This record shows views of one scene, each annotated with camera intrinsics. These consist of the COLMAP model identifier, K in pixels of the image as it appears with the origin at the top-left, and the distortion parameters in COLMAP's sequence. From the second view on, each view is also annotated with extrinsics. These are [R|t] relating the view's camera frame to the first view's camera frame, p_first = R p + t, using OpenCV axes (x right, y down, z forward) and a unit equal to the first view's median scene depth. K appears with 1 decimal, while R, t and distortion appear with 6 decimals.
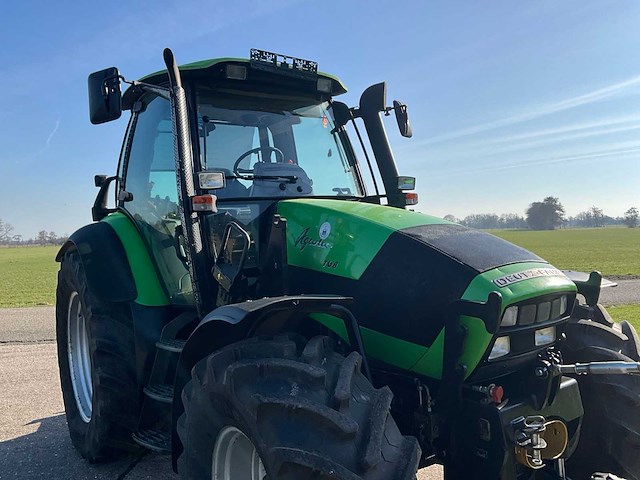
lens RADIAL K [[523.0, 0, 320.0], [0, 523.0, 240.0], [0, 0, 1]] dist [0.098152, -0.183053]
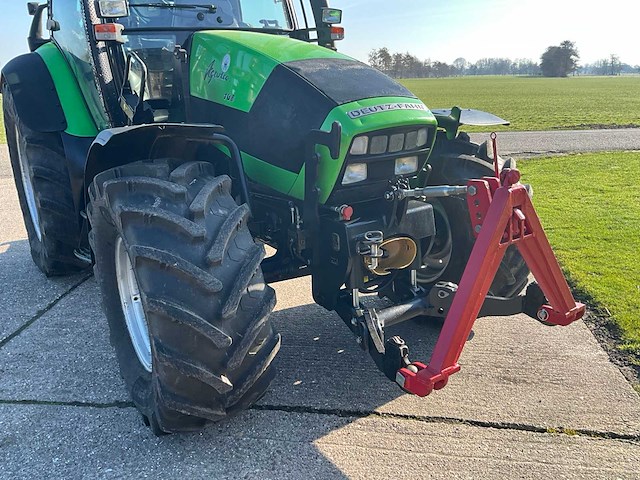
lens RADIAL K [[523.0, 0, 320.0], [0, 523.0, 240.0], [0, 0, 1]] dist [0.098152, -0.183053]
pose [[0.999774, 0.021234, 0.001352, 0.238834], [-0.020743, 0.958570, 0.284101, 0.019176], [0.004736, -0.284065, 0.958793, -0.105321]]
